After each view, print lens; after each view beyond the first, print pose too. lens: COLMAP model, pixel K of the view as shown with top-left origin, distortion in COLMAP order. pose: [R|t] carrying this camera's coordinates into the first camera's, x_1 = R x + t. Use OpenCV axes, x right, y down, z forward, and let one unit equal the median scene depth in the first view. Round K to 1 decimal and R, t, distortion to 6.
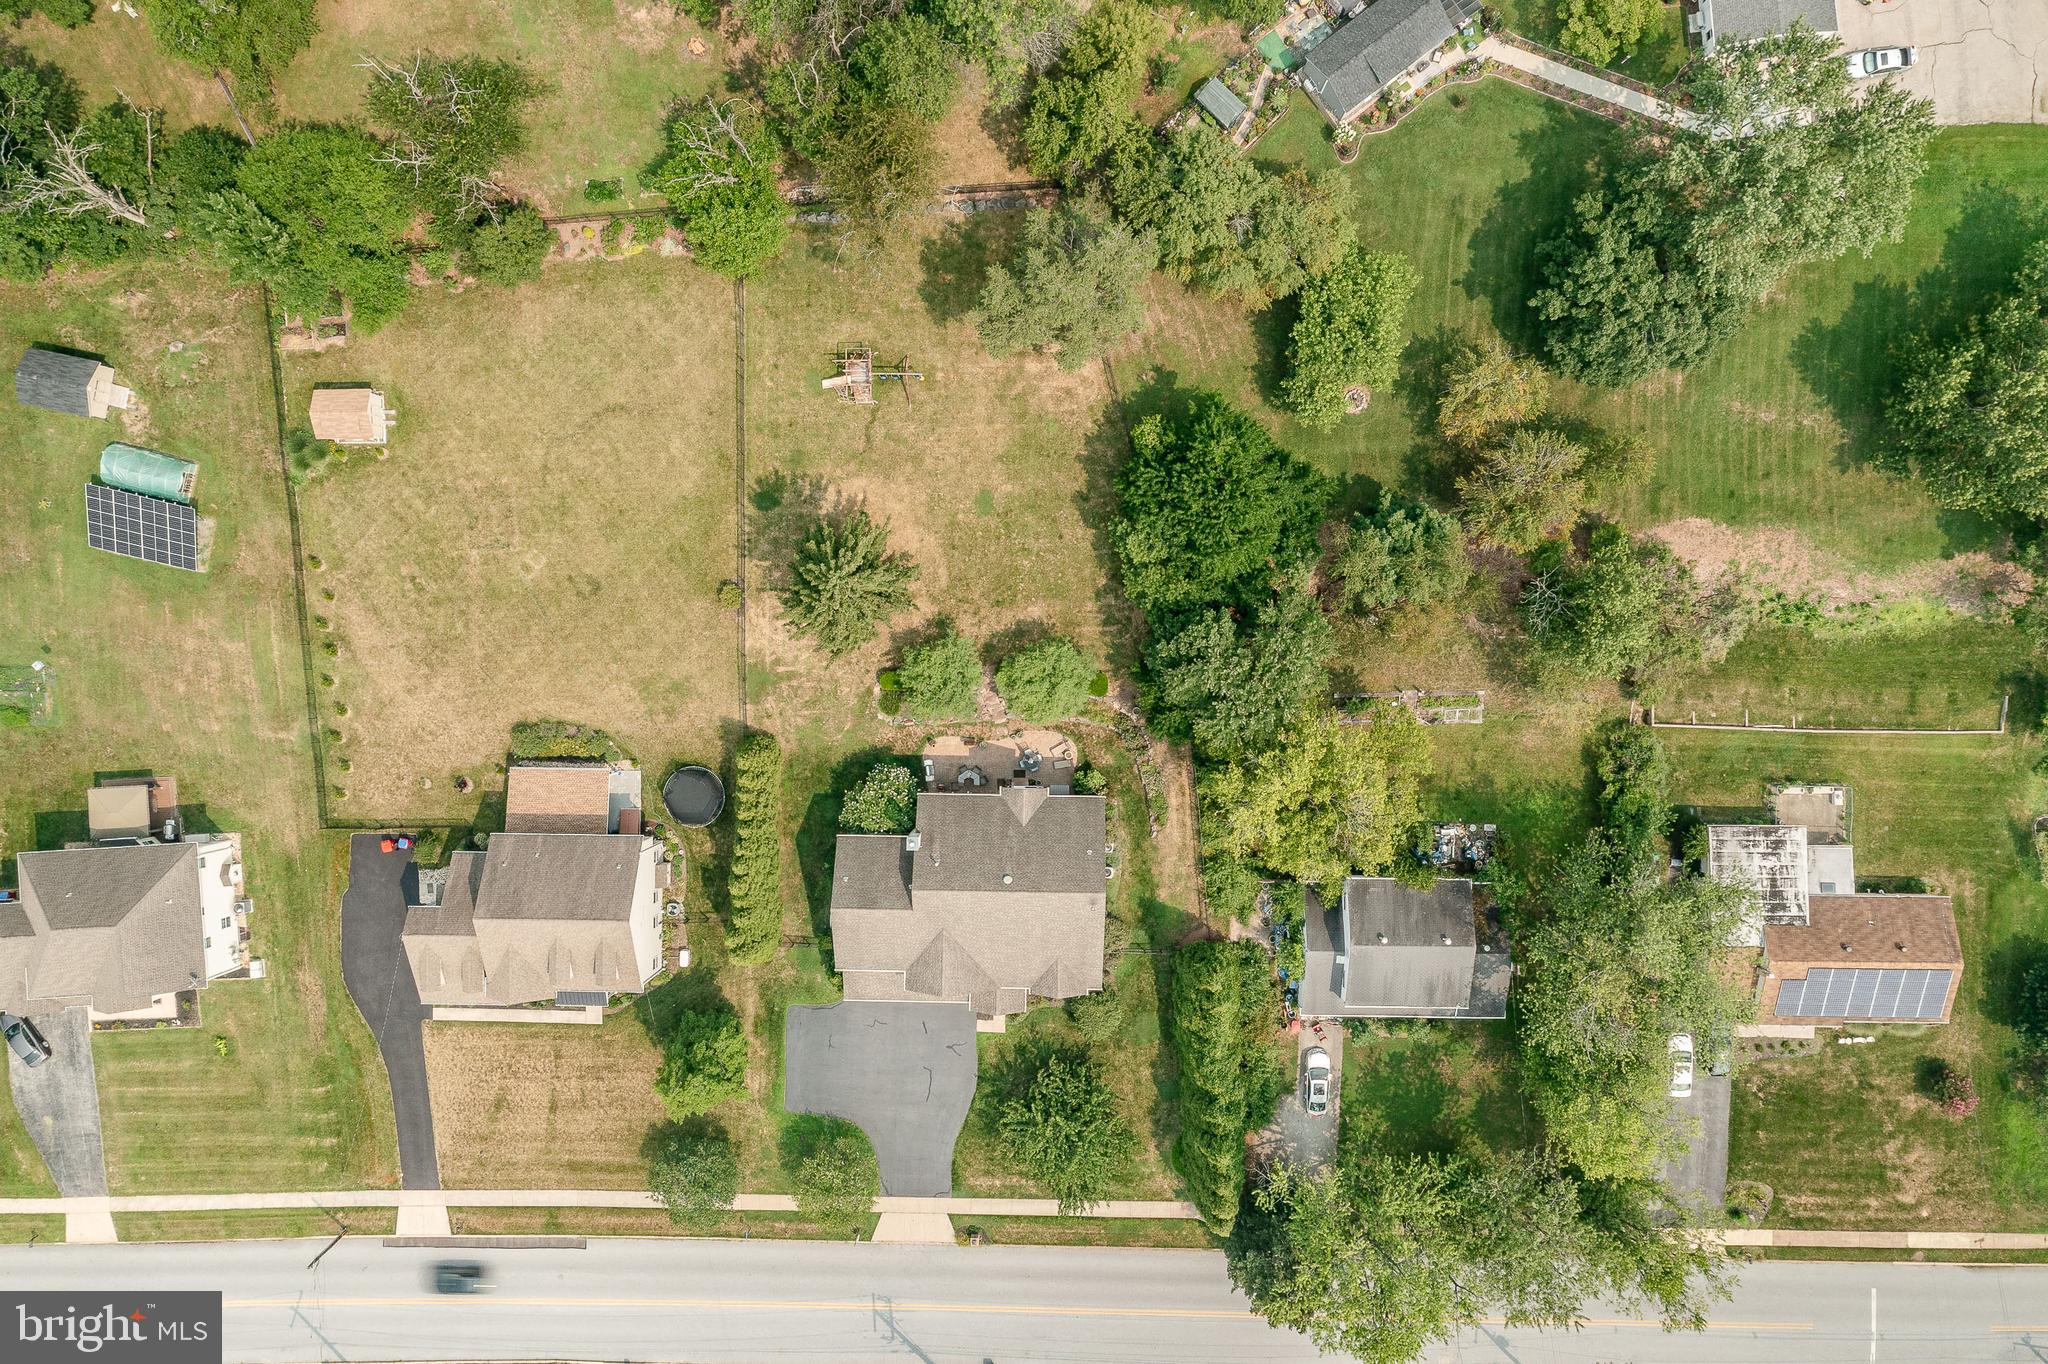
lens RADIAL K [[1626.4, 0, 1010.4], [0, 1626.4, 682.1], [0, 0, 1]] dist [0.001555, 0.018251]
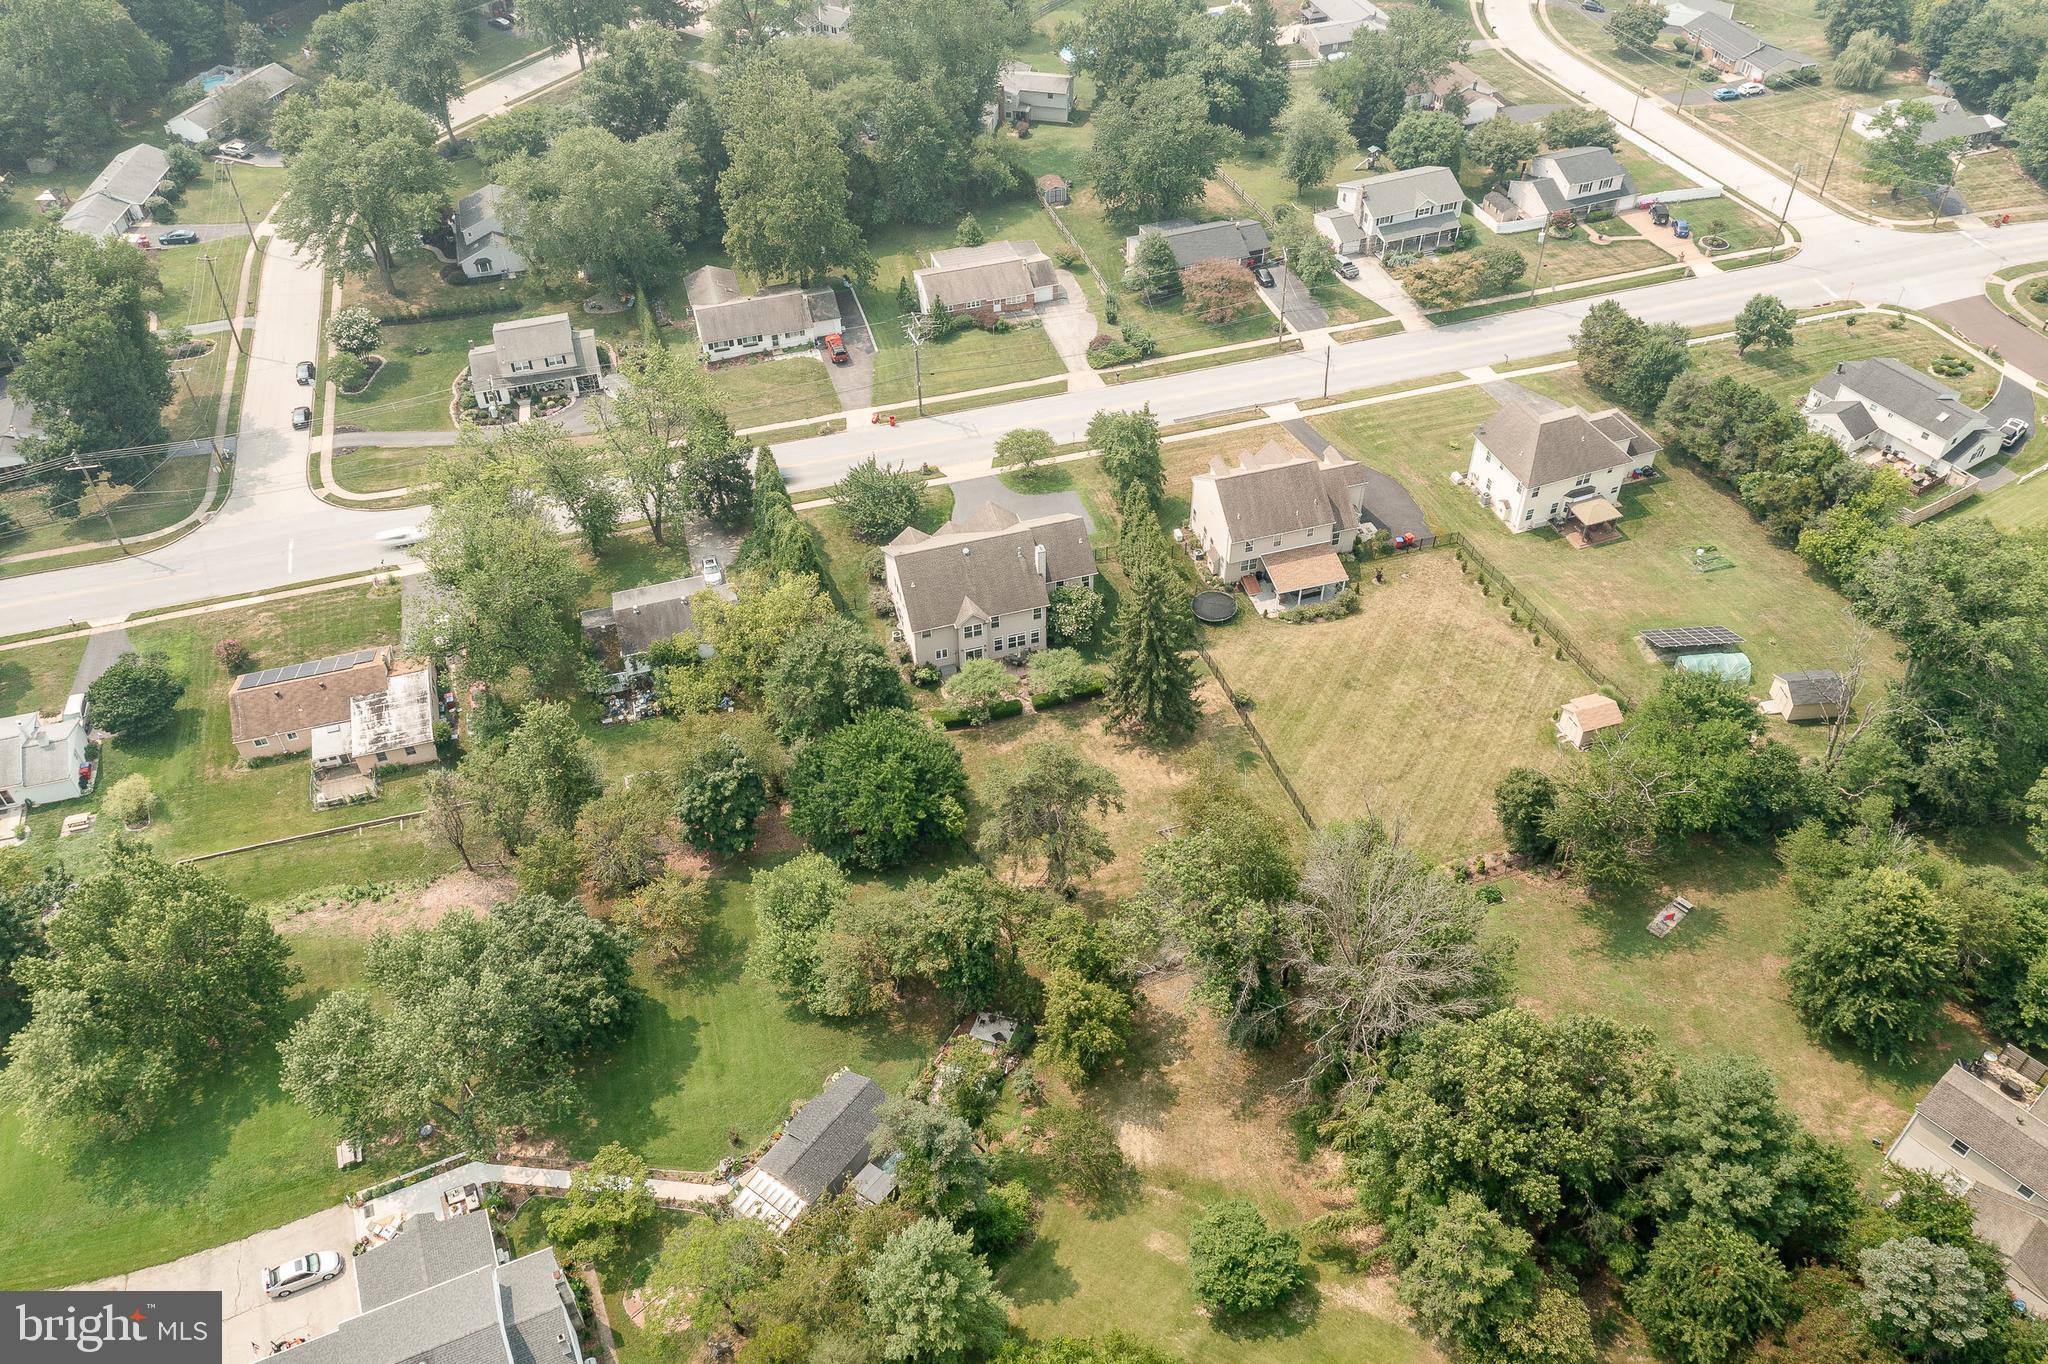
lens RADIAL K [[1626.4, 0, 1023.6], [0, 1626.4, 684.5], [0, 0, 1]] dist [0.001555, 0.018251]
pose [[-0.956723, 0.225337, -0.184130, 0.209572], [-0.289639, -0.676275, 0.677320, -0.818762], [0.028103, 0.701339, 0.712274, 0.098368]]
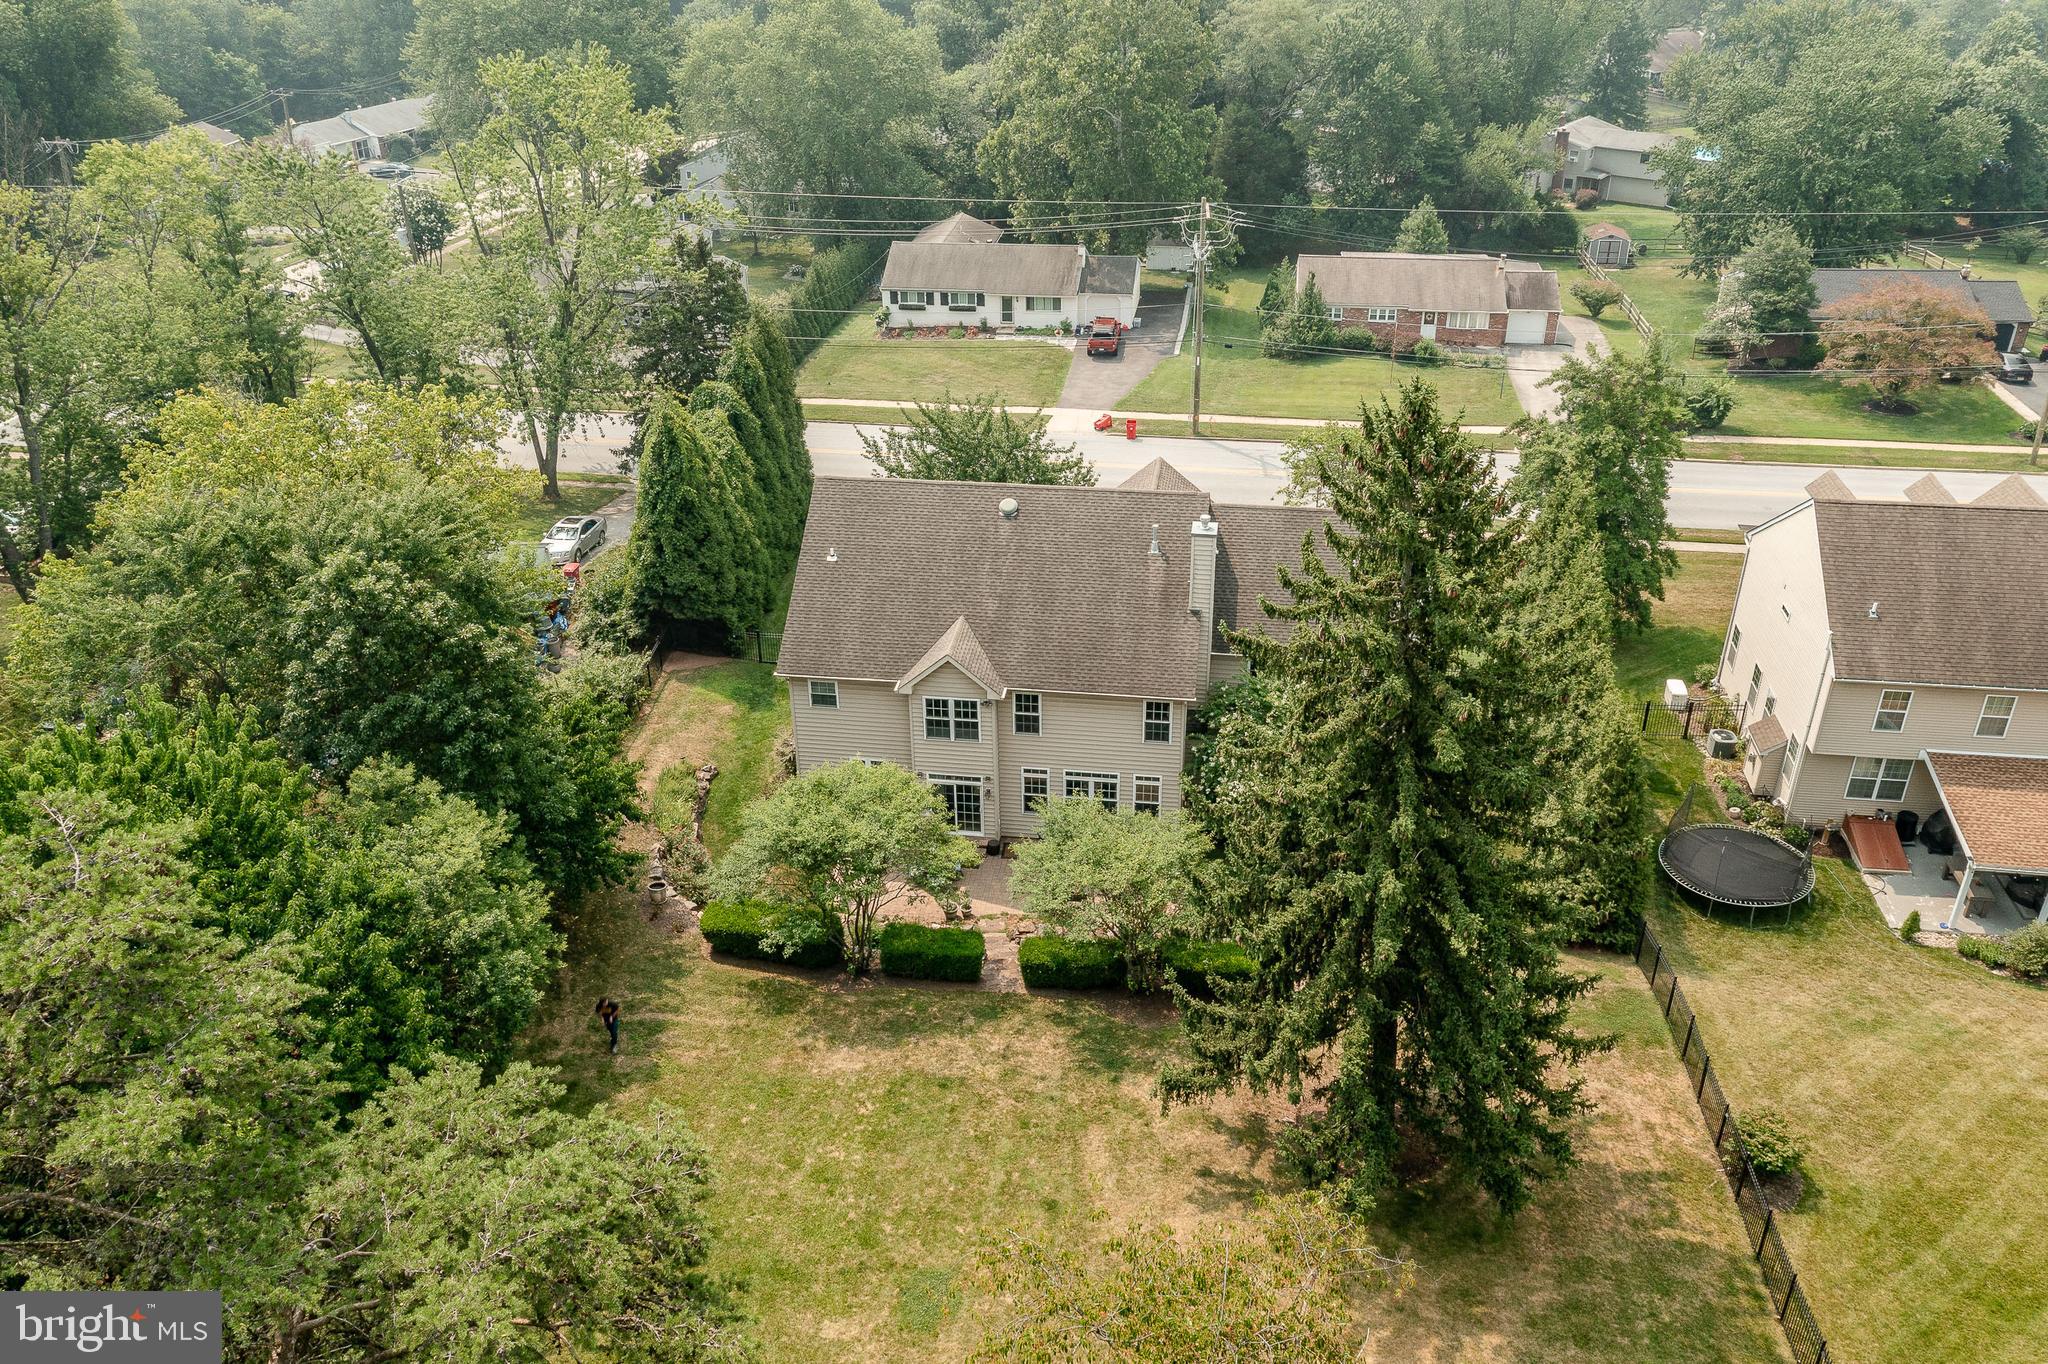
lens RADIAL K [[1626.4, 0, 1025.5], [0, 1626.4, 687.4], [0, 0, 1]] dist [0.001555, 0.018251]
pose [[-0.991244, -0.036879, 0.126788, -0.063979], [0.128082, -0.501959, 0.855355, -0.290033], [0.032098, 0.864105, 0.502287, 0.737886]]
